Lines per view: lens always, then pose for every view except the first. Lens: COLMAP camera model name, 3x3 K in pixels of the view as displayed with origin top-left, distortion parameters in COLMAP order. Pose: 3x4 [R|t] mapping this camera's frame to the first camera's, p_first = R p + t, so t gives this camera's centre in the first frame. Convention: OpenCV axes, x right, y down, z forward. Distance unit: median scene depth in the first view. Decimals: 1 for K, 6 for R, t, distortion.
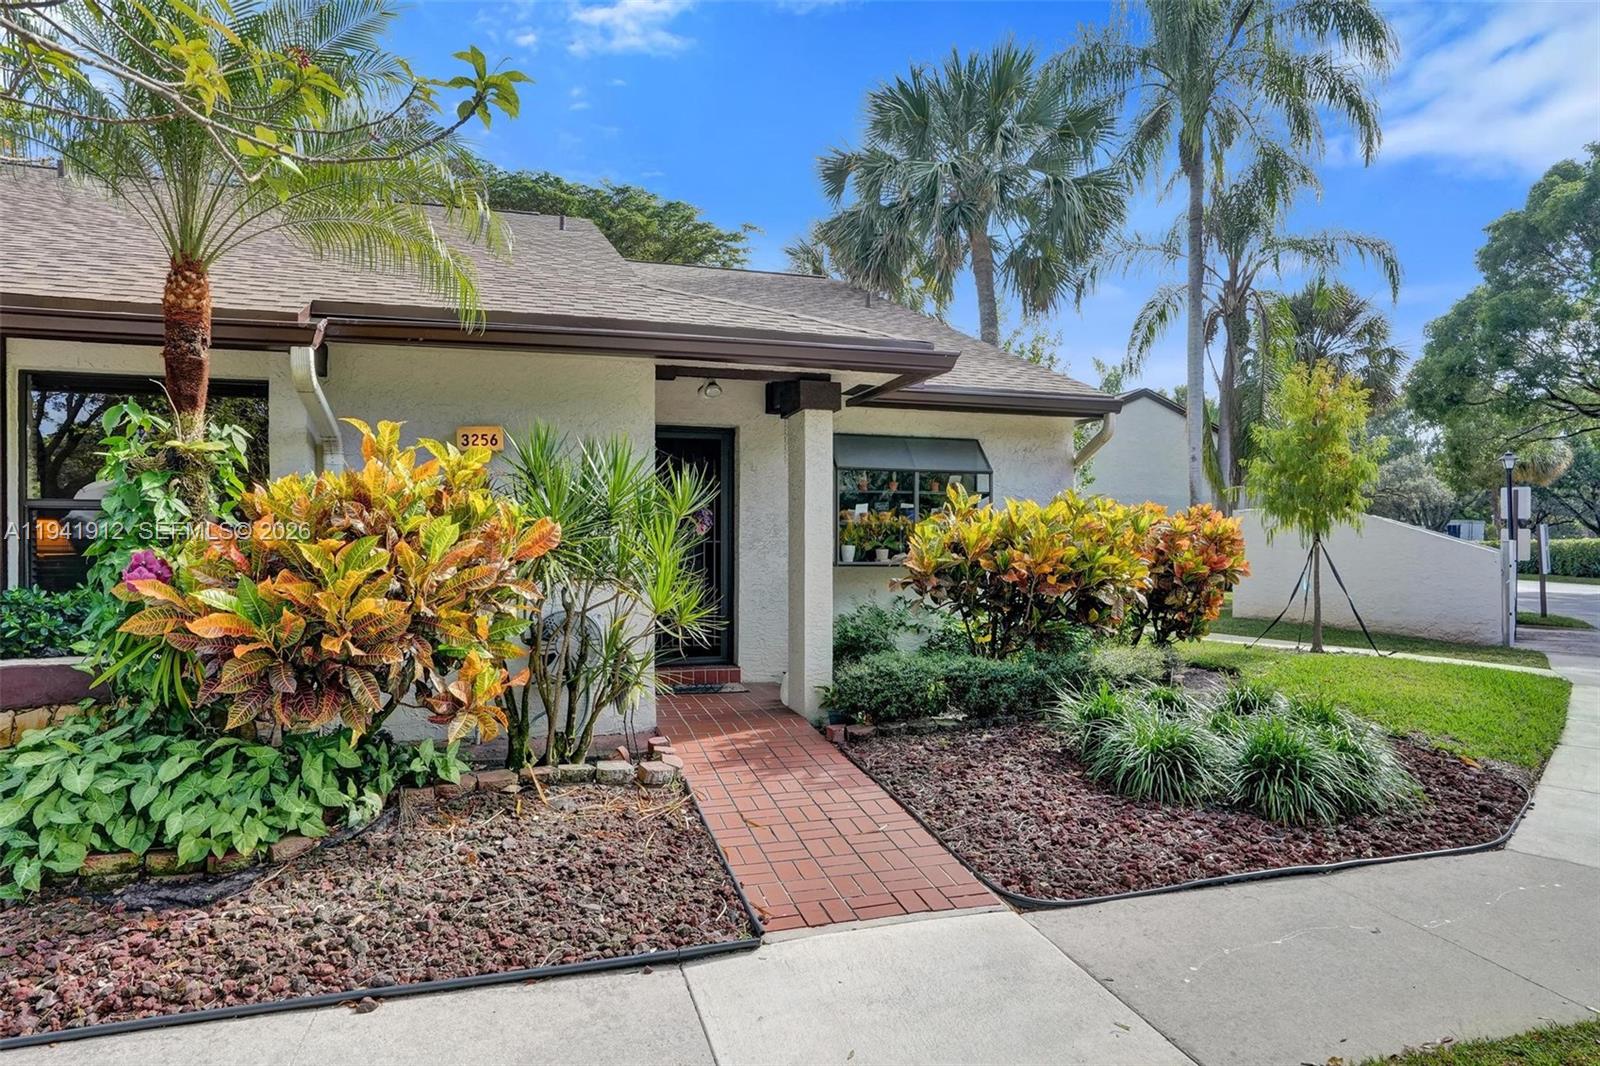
lens RADIAL K [[929.3, 0, 800.0], [0, 929.3, 533.0], [0, 0, 1]] dist [-0.000108, 0.000683]
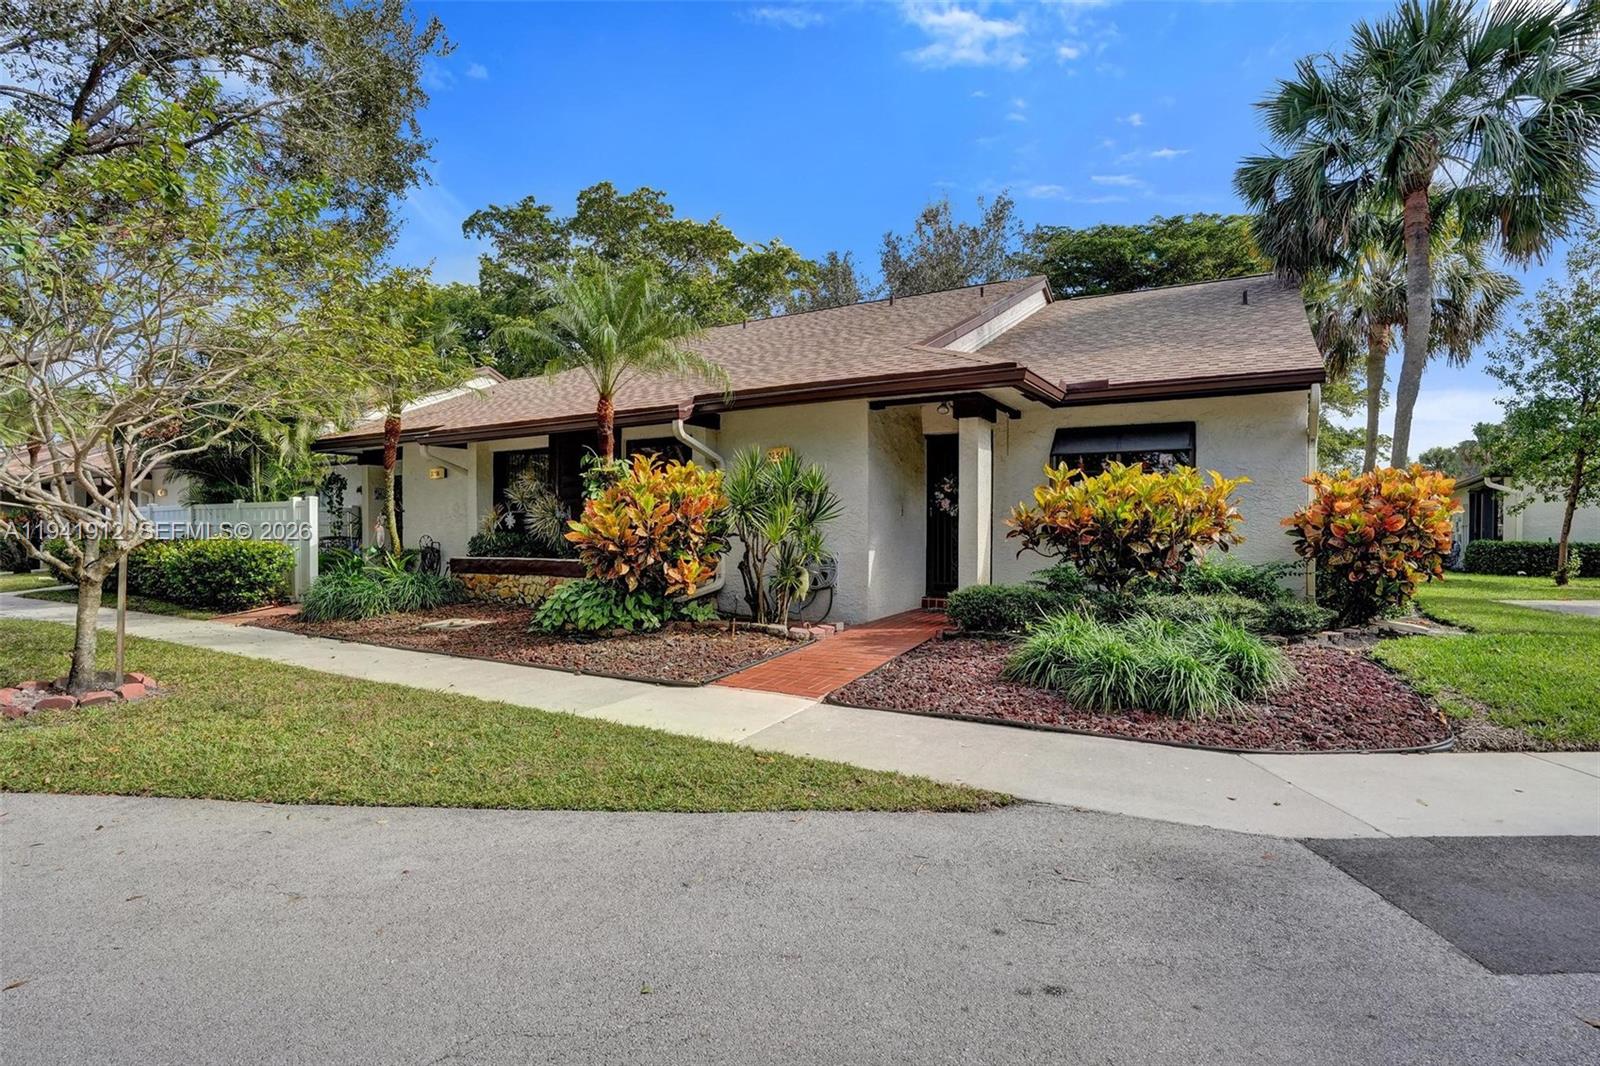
lens RADIAL K [[791.9, 0, 800.0], [0, 791.9, 533.0], [0, 0, 1]] dist [0.000438, 0.000708]
pose [[0.683561, -0.001376, -0.729892, 1.006669], [0.005019, 0.999983, 0.002816, 0.059525], [0.729876, -0.005588, 0.683556, -0.054521]]
